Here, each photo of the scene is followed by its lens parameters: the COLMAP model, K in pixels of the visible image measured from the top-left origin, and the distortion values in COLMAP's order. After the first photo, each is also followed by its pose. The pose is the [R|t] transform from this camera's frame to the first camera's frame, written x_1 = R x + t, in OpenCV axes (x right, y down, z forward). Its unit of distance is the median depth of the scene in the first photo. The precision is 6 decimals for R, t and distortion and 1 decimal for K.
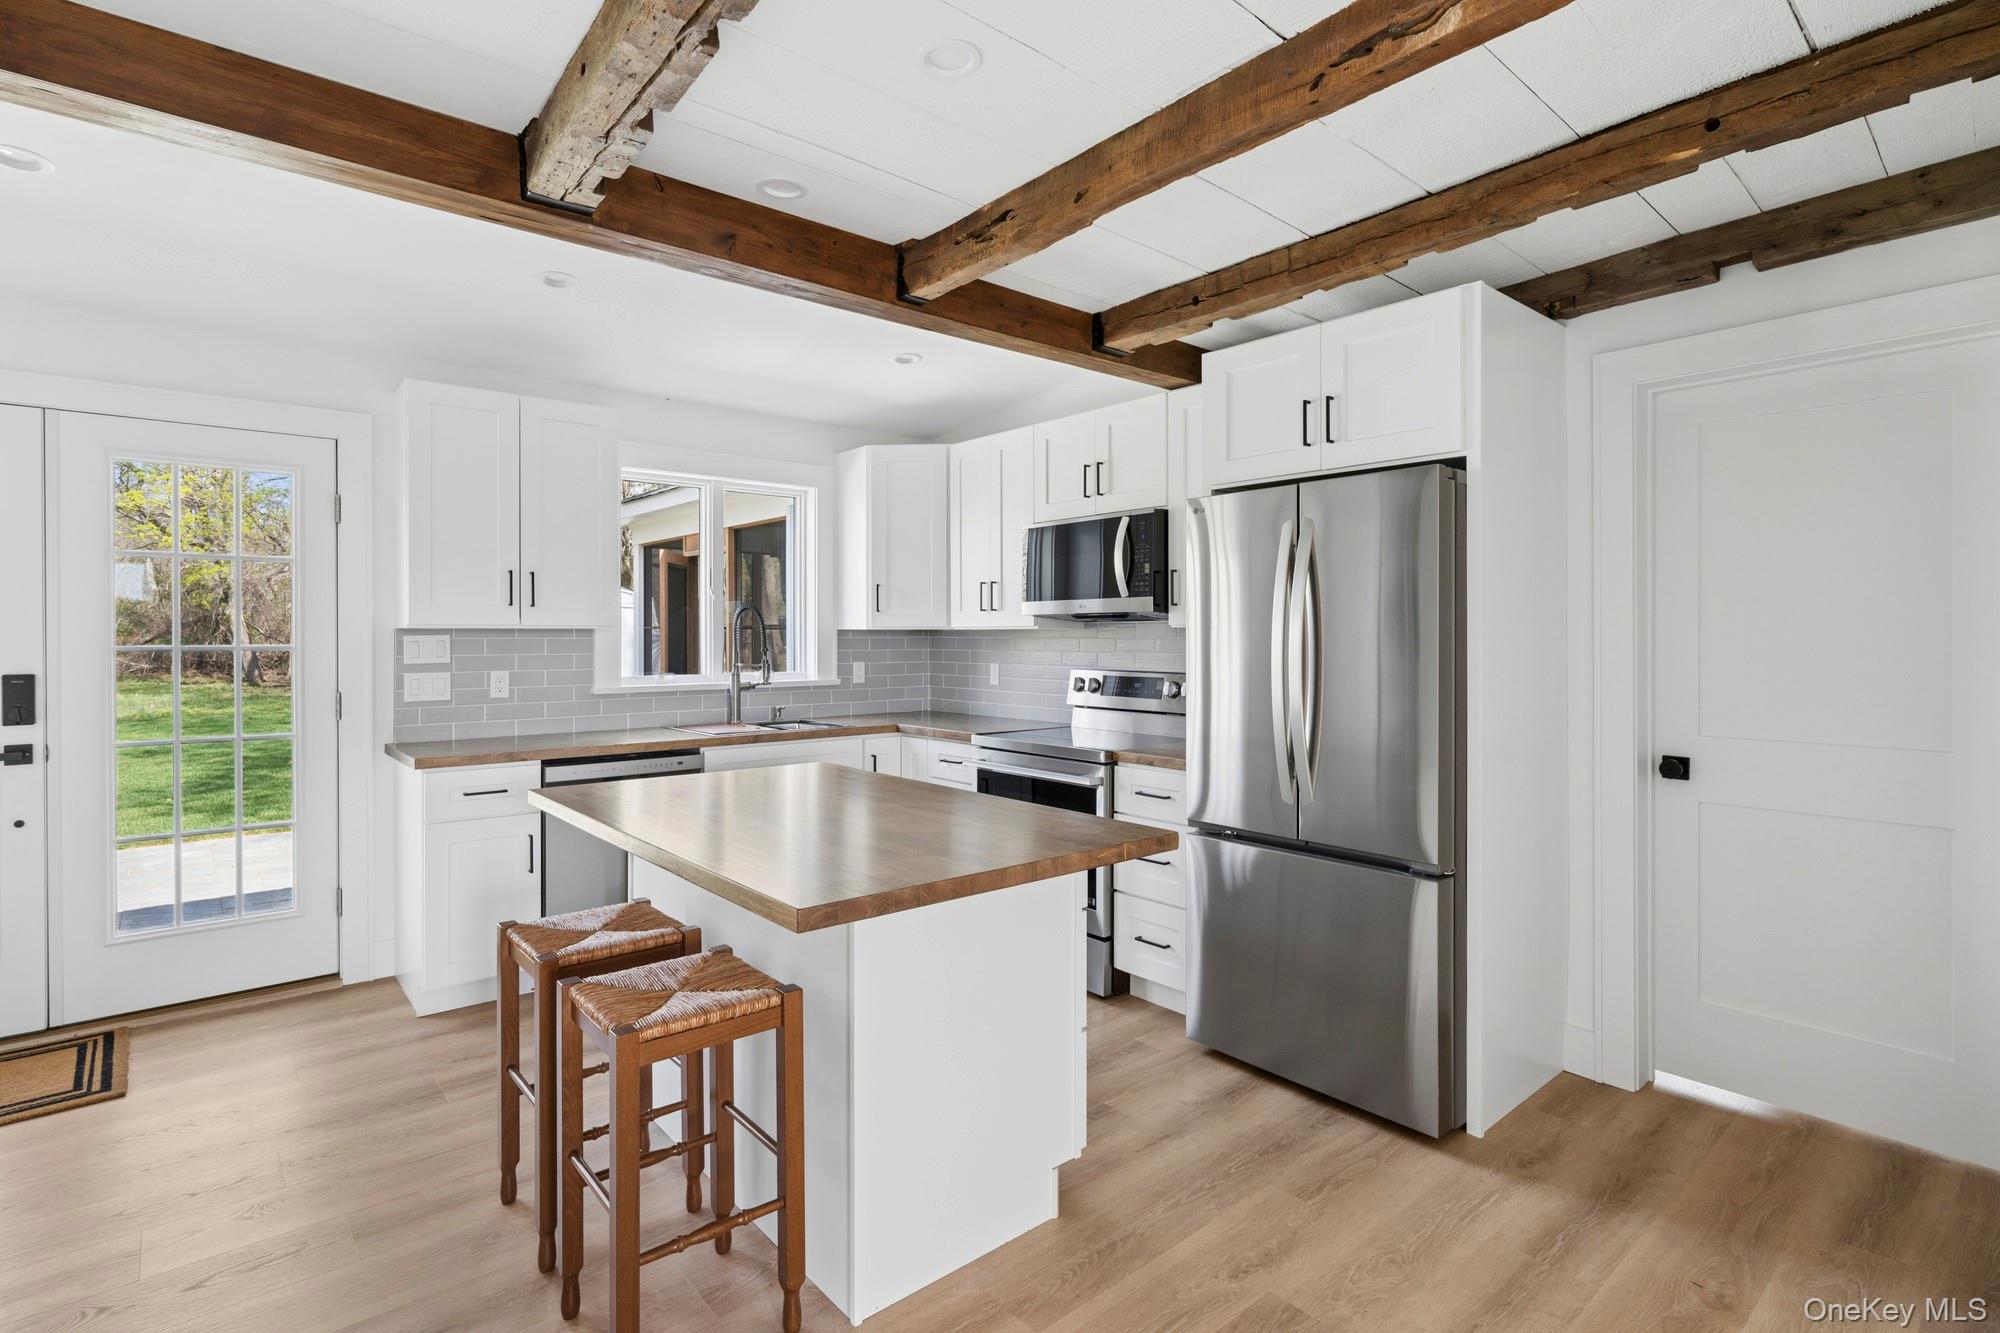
lens RADIAL K [[984.5, 0, 1014.5], [0, 984.5, 637.8], [0, 0, 1]] dist [0.002227, 0.002473]
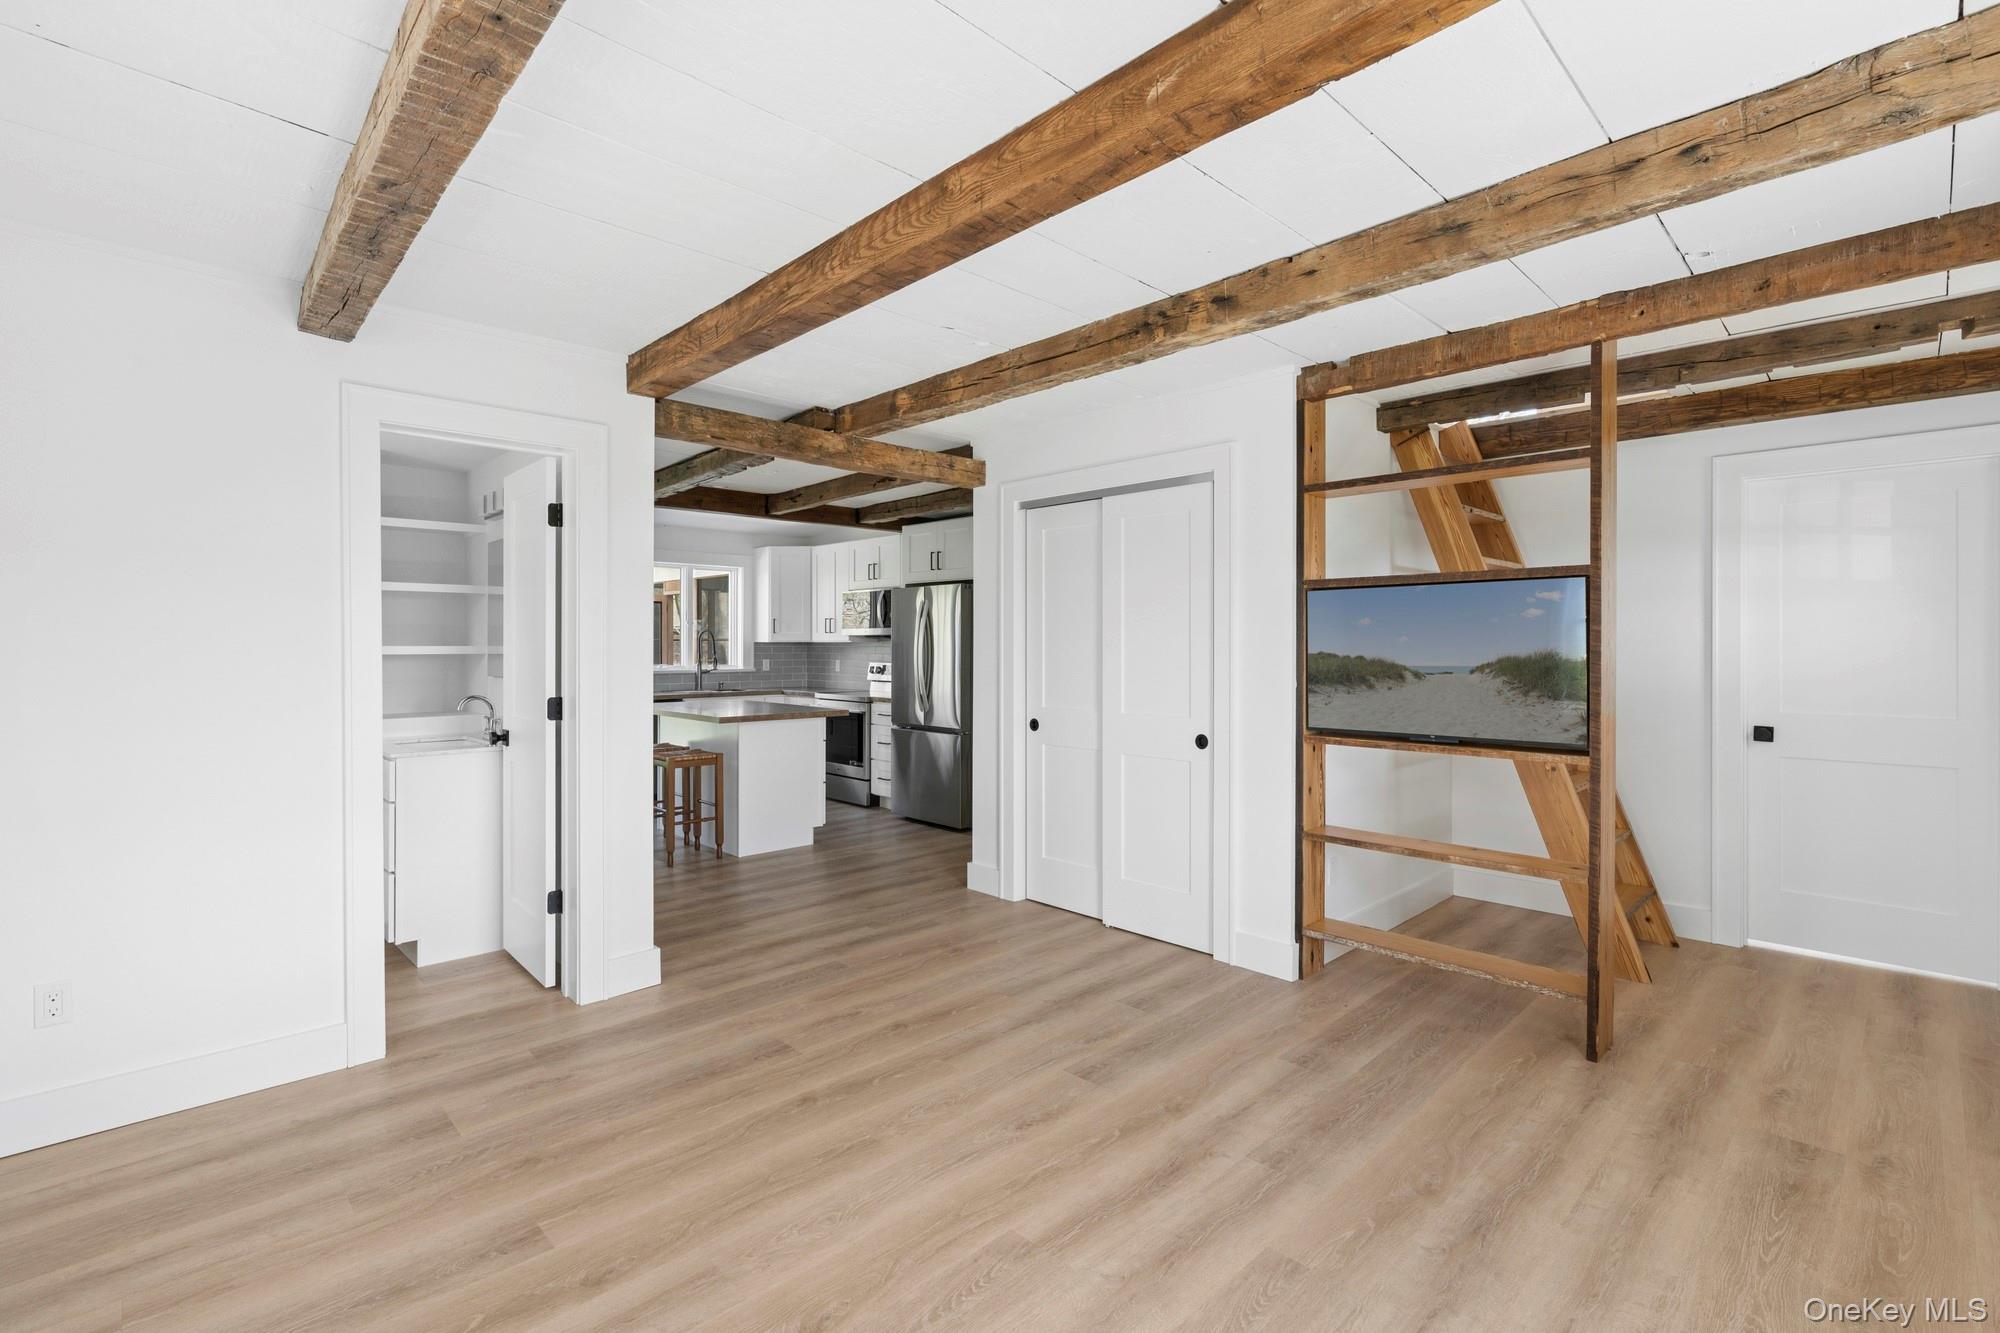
lens RADIAL K [[918.7, 0, 1016.8], [0, 918.7, 640.6], [0, 0, 1]] dist [0.002026, 0.000122]
pose [[0.998065, 0.000862, 0.062174, 0.280326], [-0.000455, 0.999978, -0.006573, 0.000093], [-0.062179, 0.006532, 0.998044, -1.038596]]
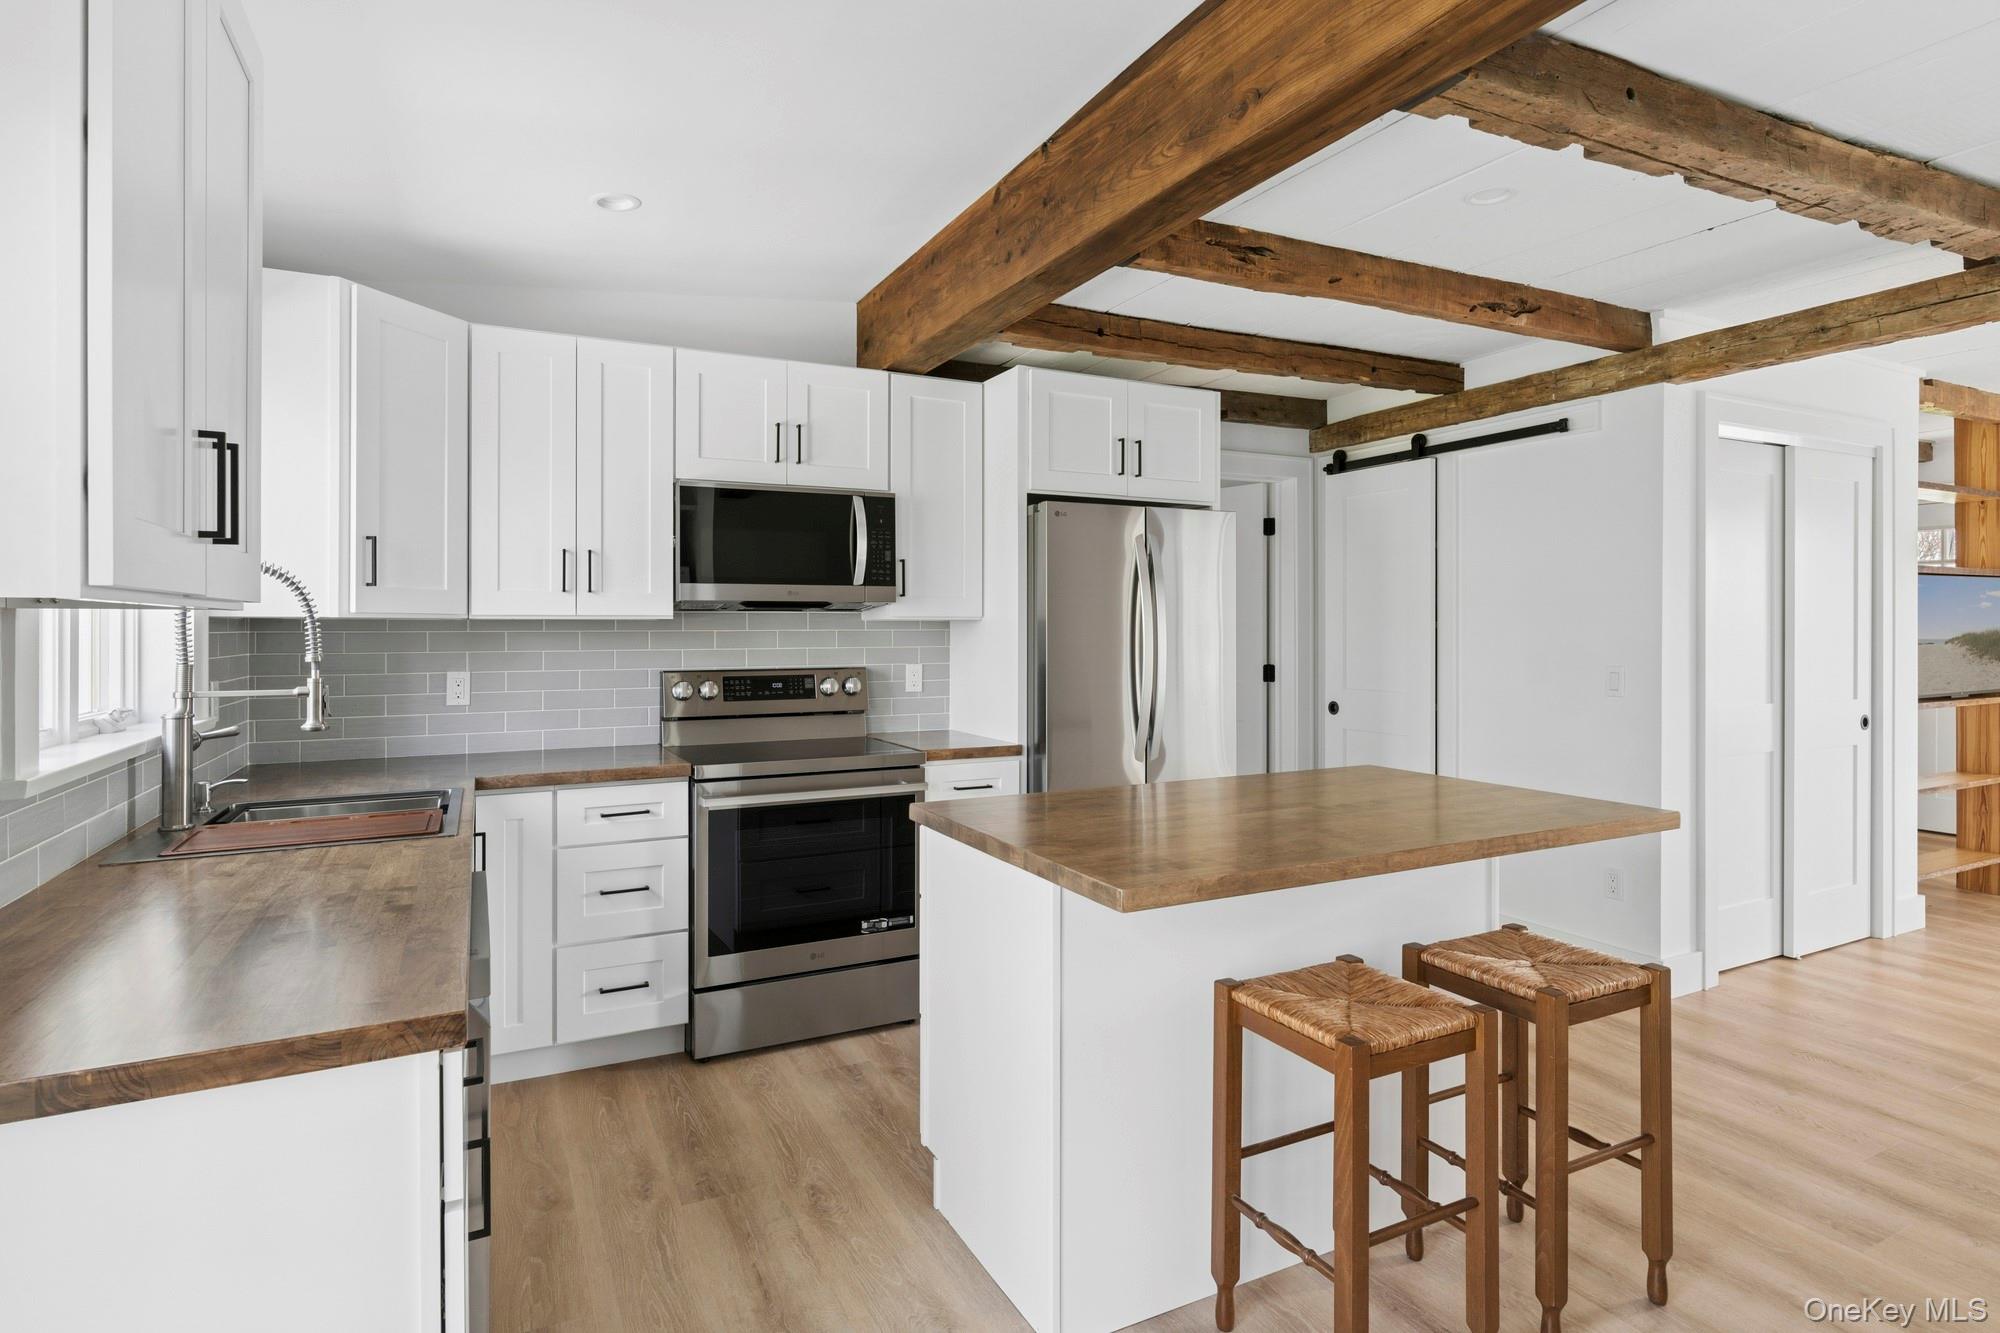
lens RADIAL K [[1041.6, 0, 1004.3], [0, 1041.6, 655.4], [0, 0, 1]] dist [-0.029260, -0.001782]
pose [[0.234965, -0.025482, 0.971670, -0.781527], [0.004052, 0.999673, 0.025237, -0.000911], [-0.971995, -0.001993, 0.234991, 0.642348]]
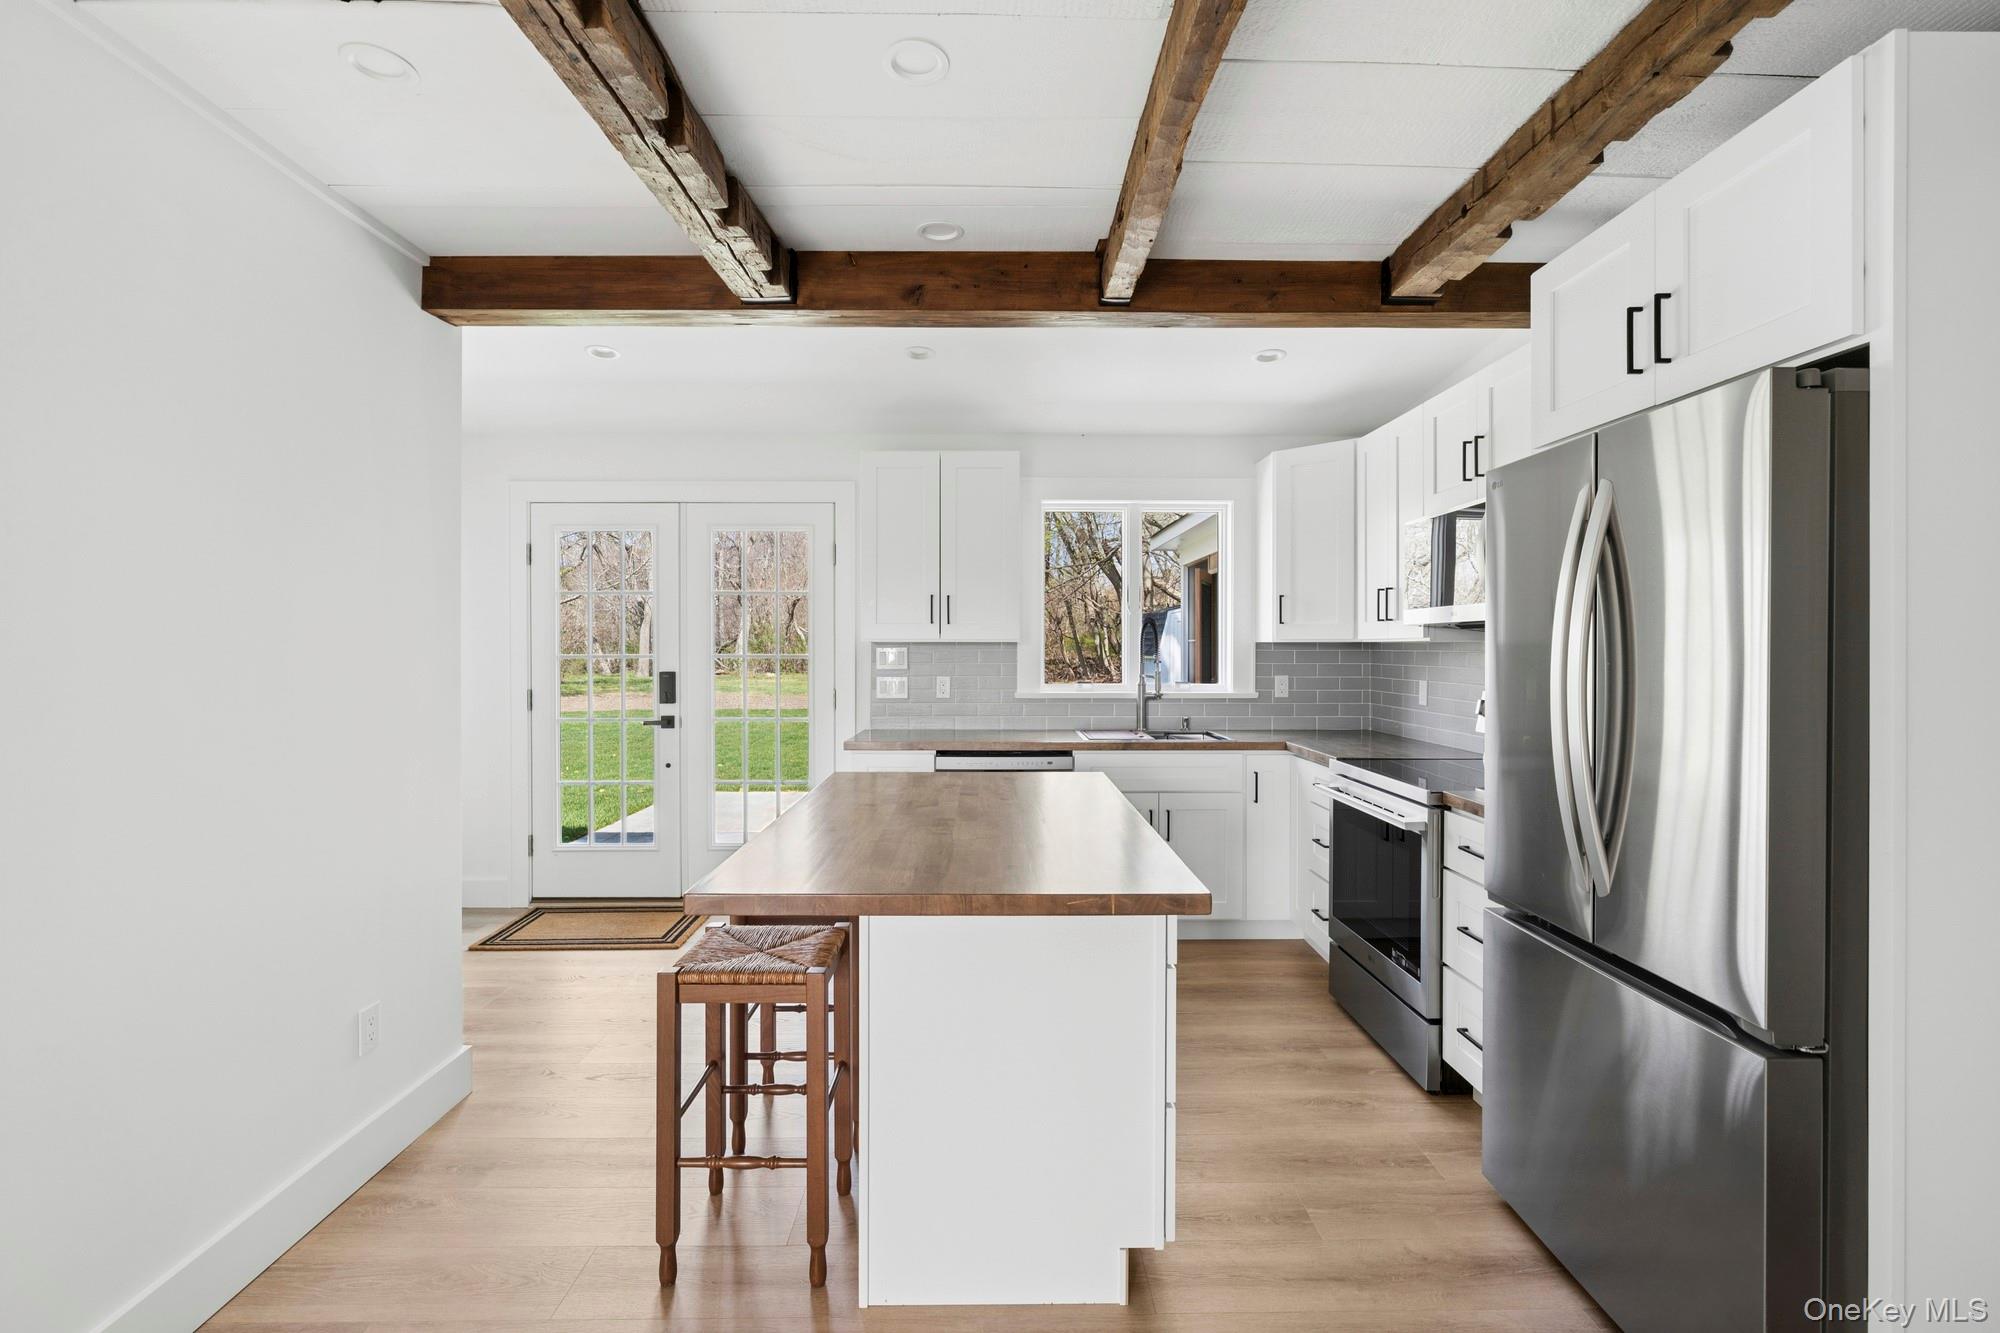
lens RADIAL K [[918.7, 0, 994.9], [0, 918.7, 650.8], [0, 0, 1]] dist [0.002026, 0.000122]
pose [[0.761061, 0.004027, -0.648668, 0.287543], [-0.003078, 0.999992, 0.002597, -0.001671], [0.648673, 0.000020, 0.761067, 0.172719]]
